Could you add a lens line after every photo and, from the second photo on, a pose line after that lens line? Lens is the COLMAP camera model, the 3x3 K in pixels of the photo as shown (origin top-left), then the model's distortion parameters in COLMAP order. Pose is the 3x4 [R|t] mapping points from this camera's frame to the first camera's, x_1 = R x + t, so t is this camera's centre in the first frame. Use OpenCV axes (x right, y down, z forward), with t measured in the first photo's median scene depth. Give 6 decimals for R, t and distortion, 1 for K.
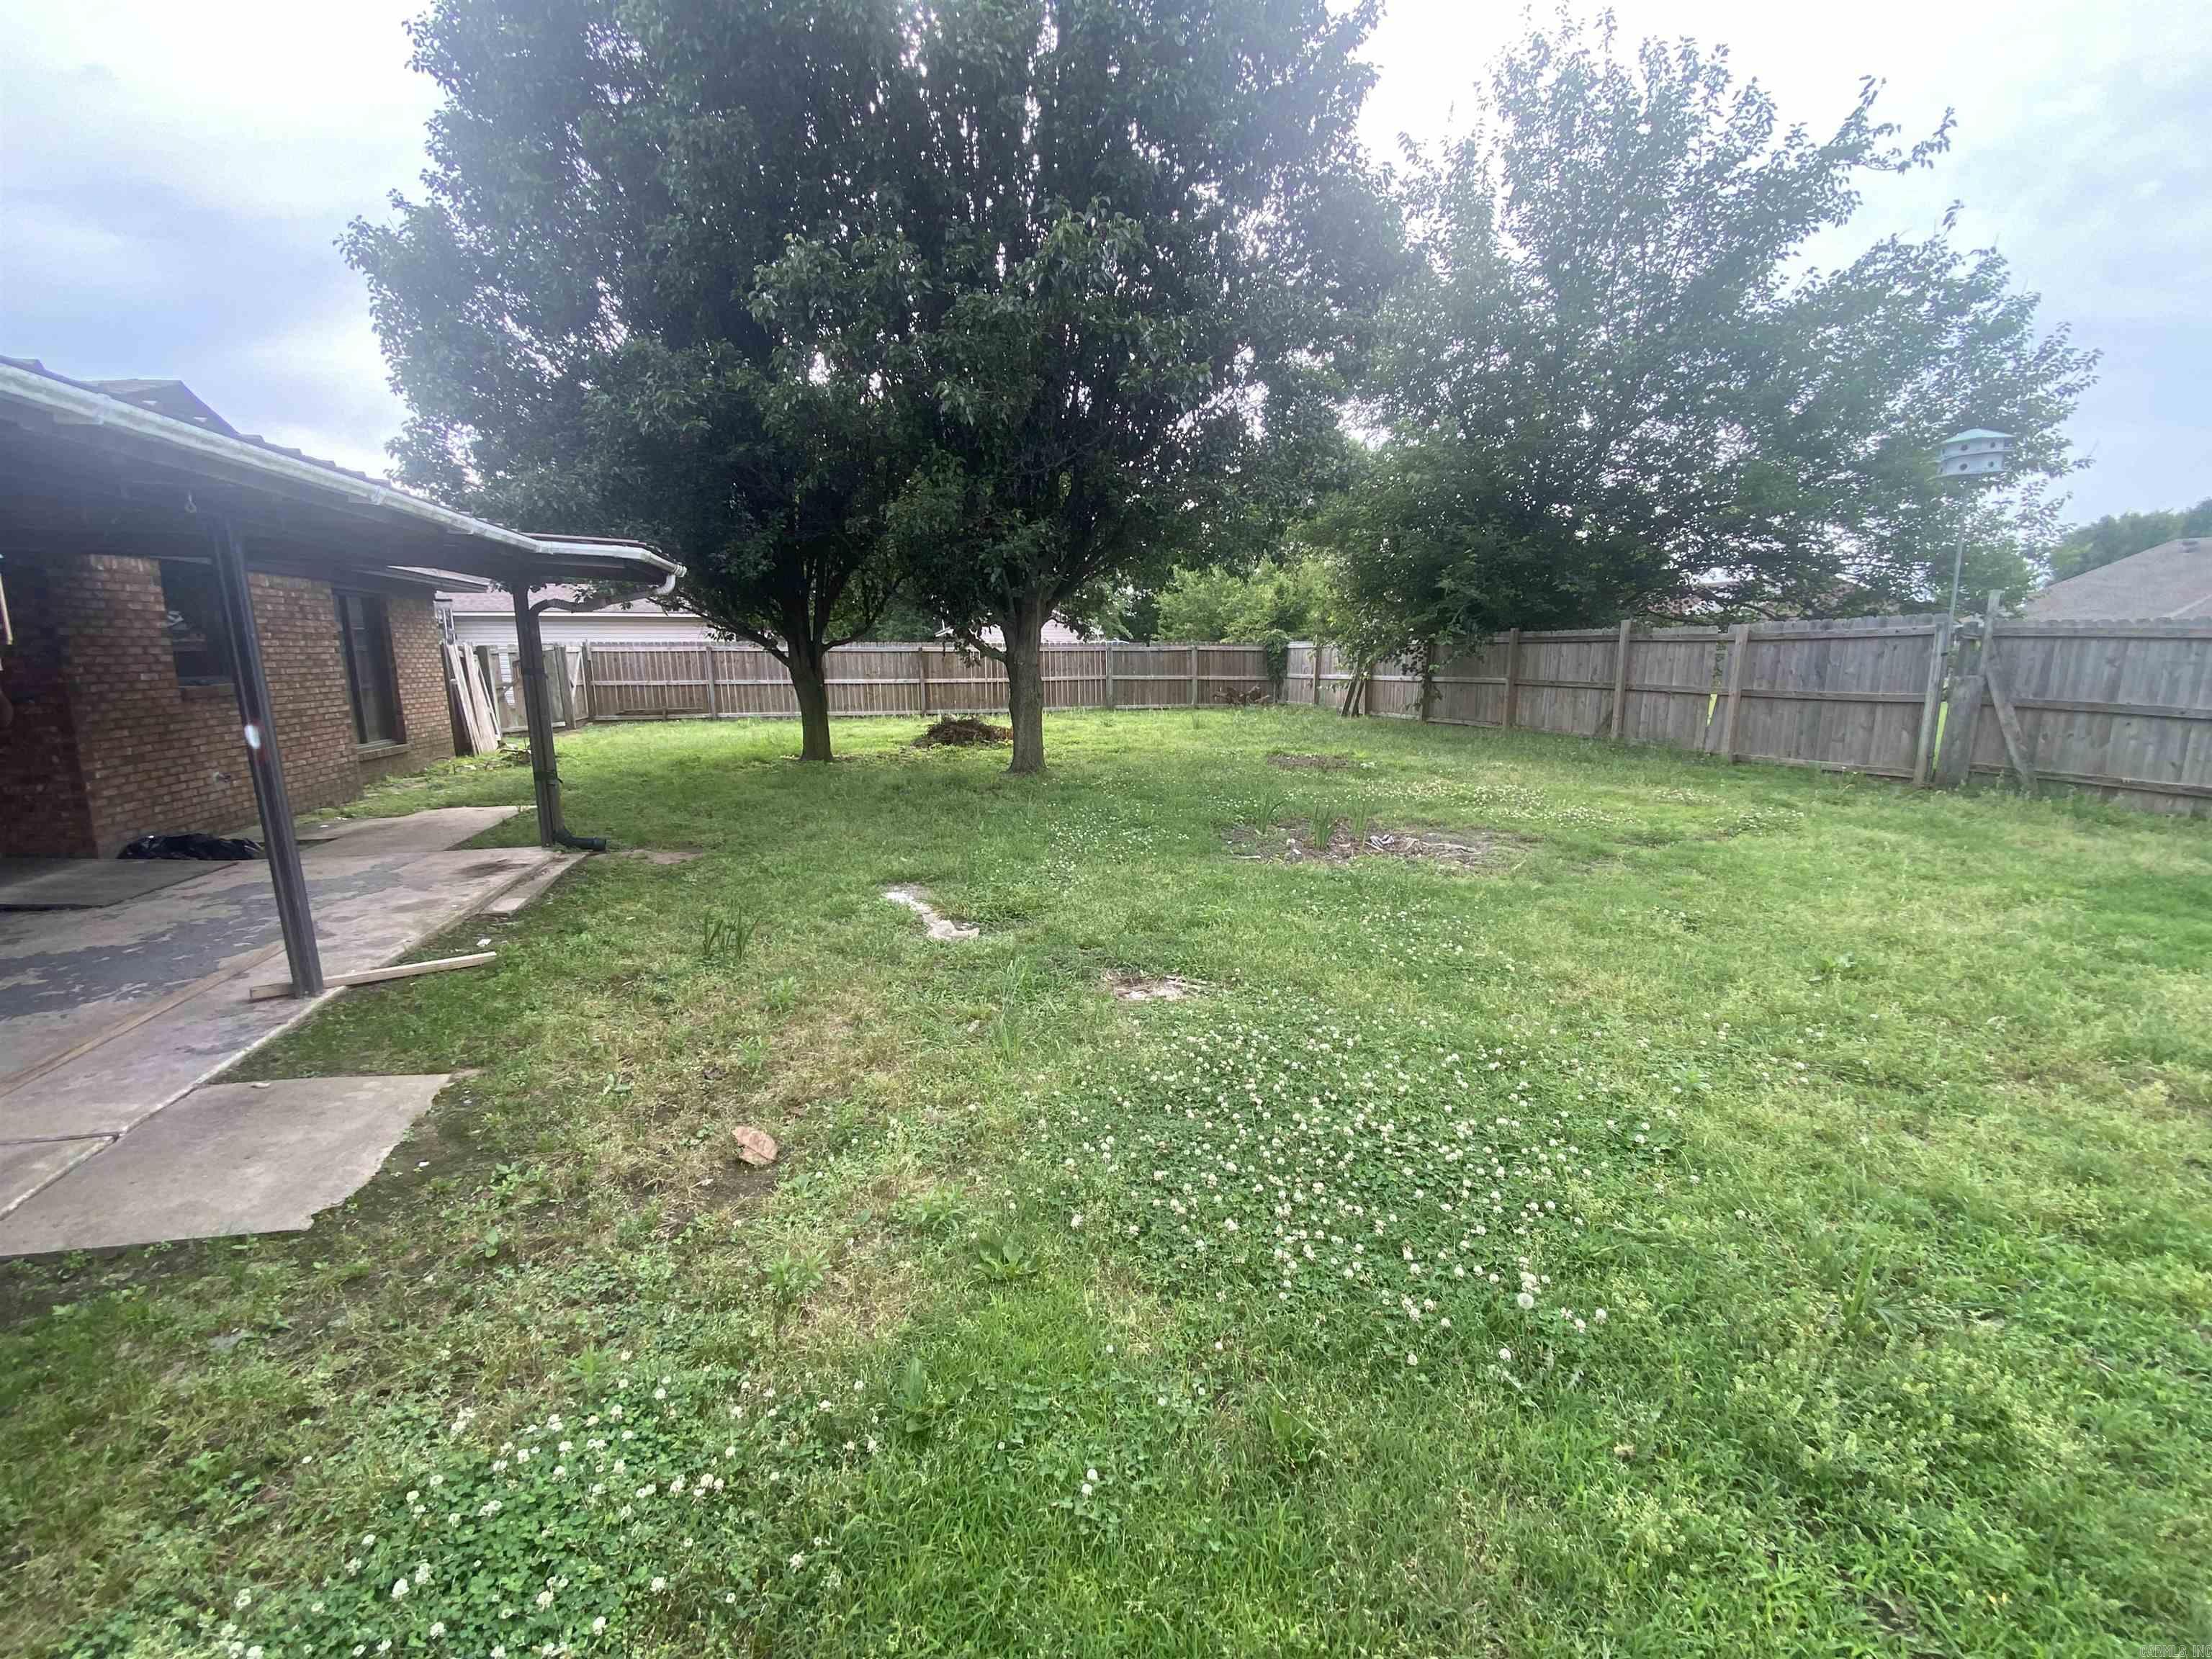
lens RADIAL K [[896.0, 0, 1112.6], [0, 896.0, 826.3], [0, 0, 1]] dist [-0.001986, -0.000349]
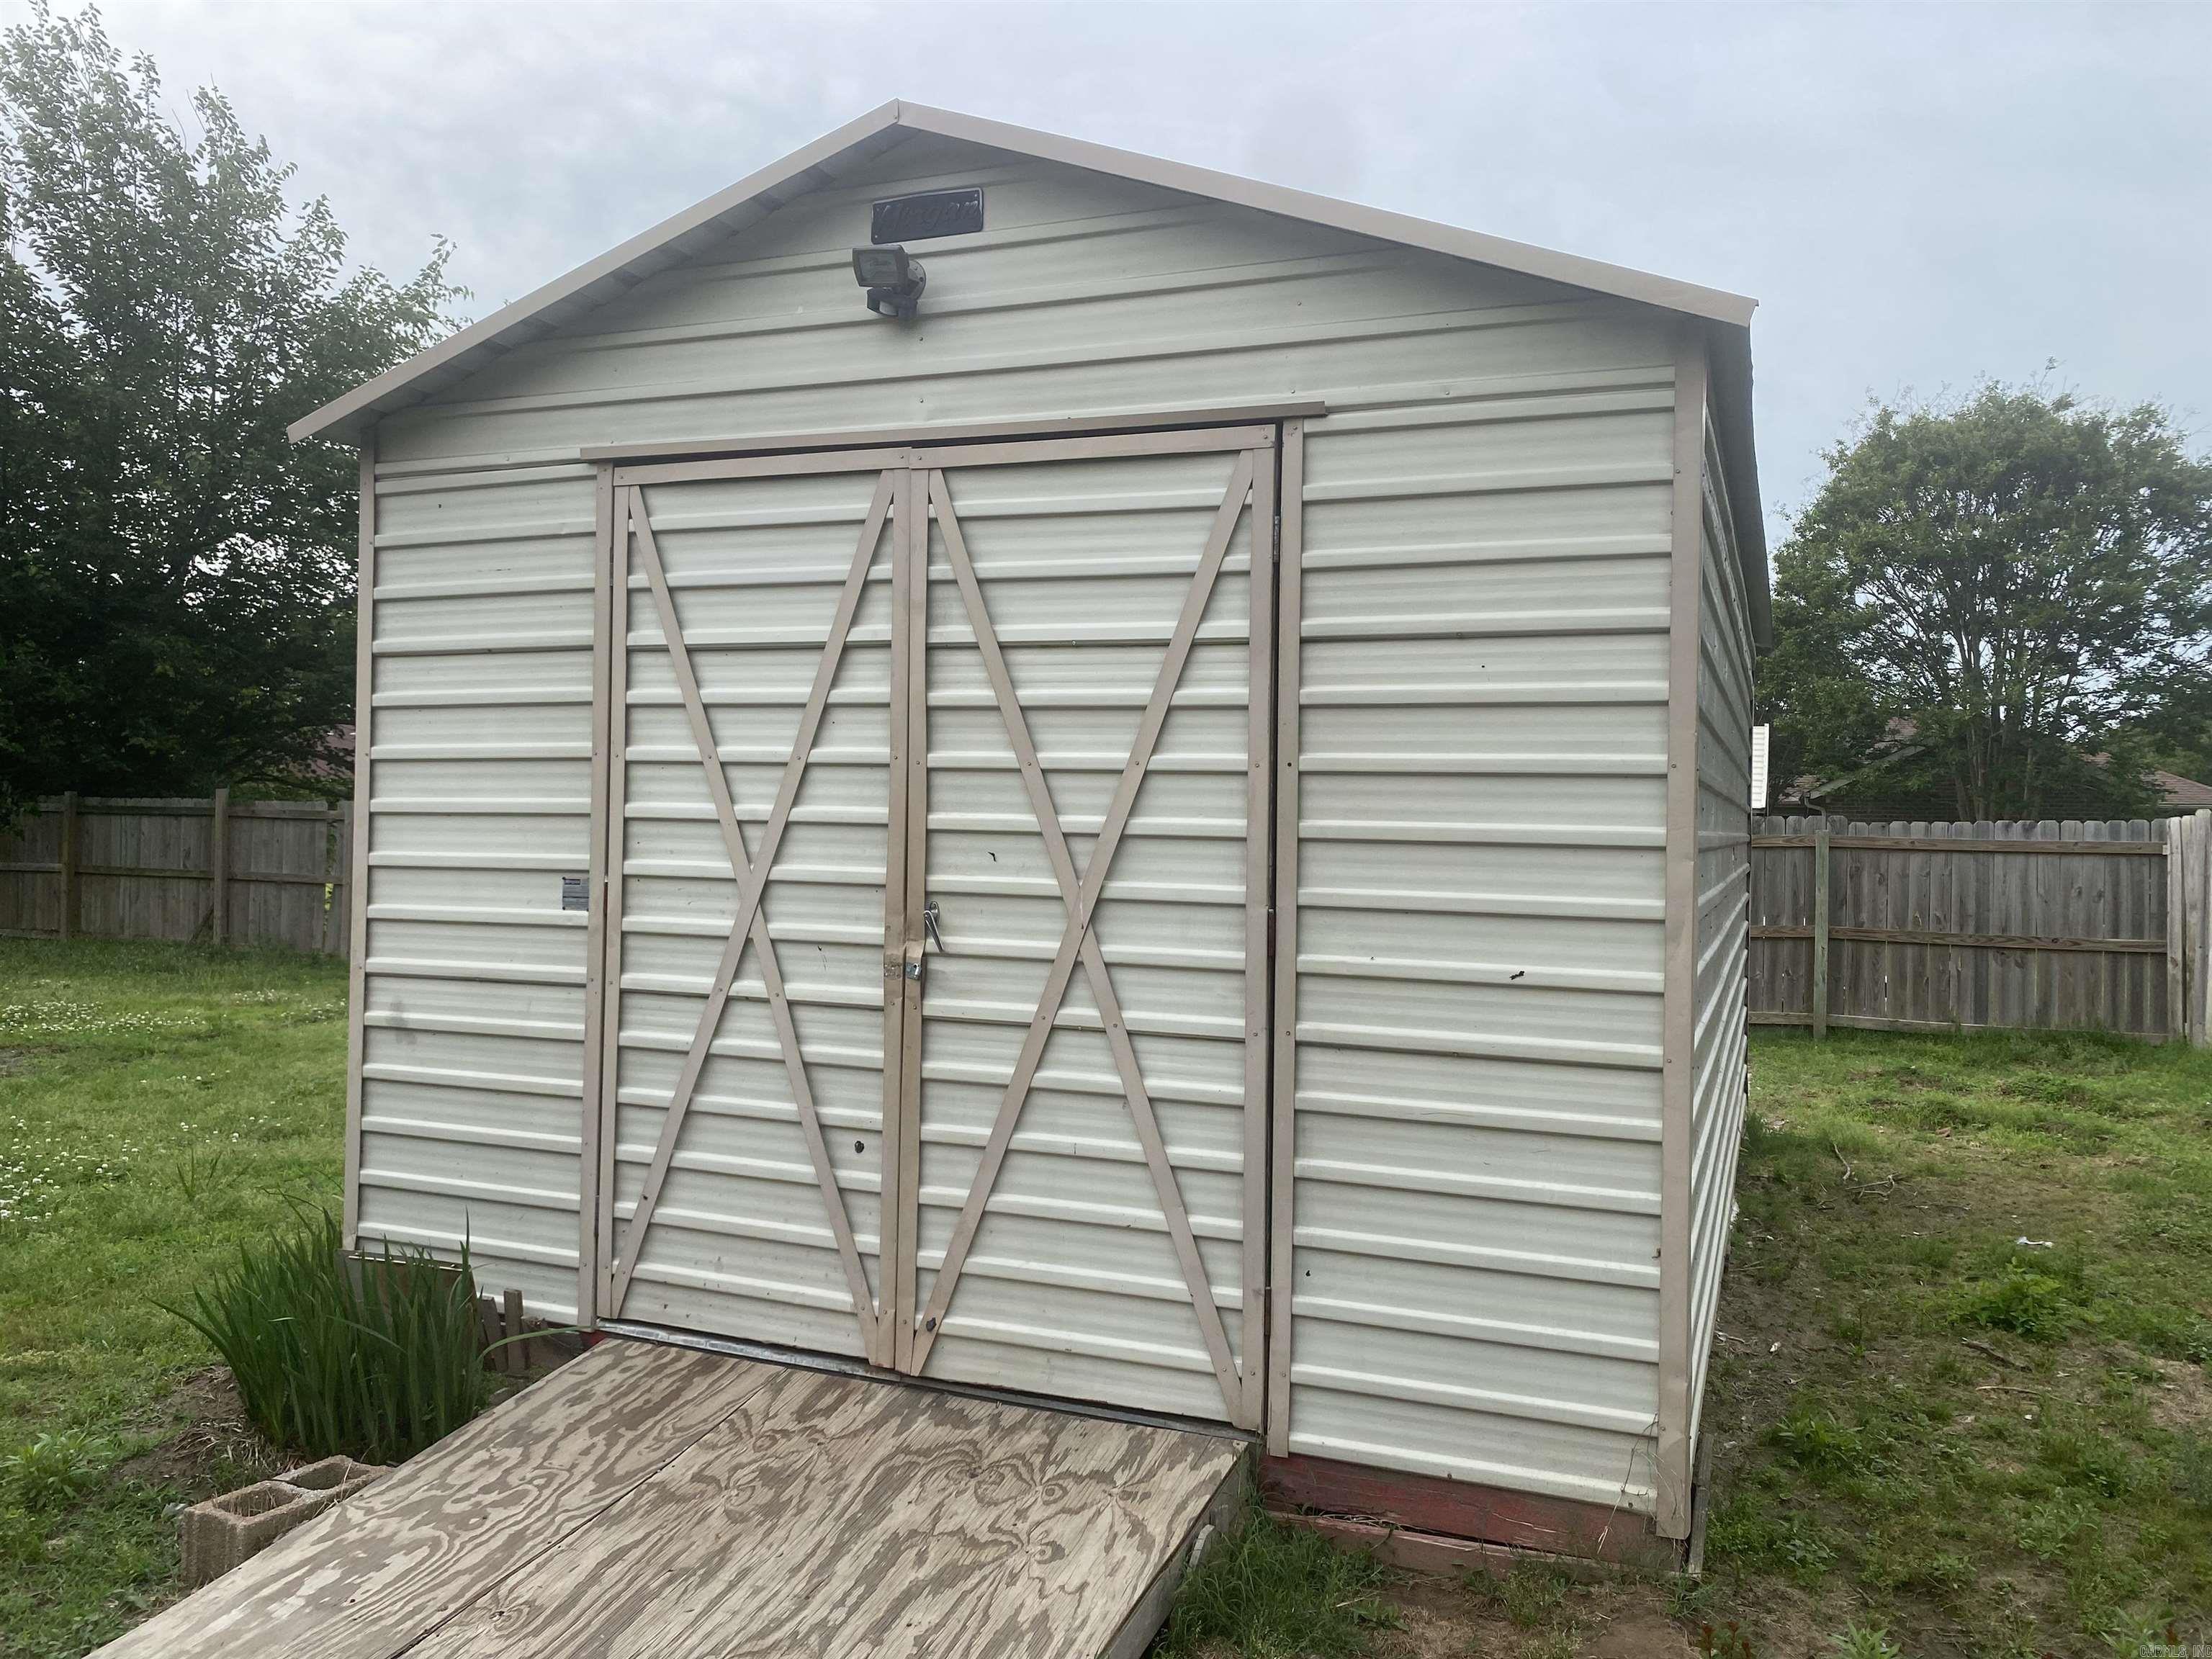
lens RADIAL K [[1676.7, 0, 1105.4], [0, 1676.7, 823.0], [0, 0, 1]] dist [-0.002266, -0.008893]
pose [[0.585657, 0.023490, 0.810218, -0.140420], [0.128976, 0.984144, -0.121761, 0.068457], [-0.800232, 0.175809, 0.573341, -0.412495]]
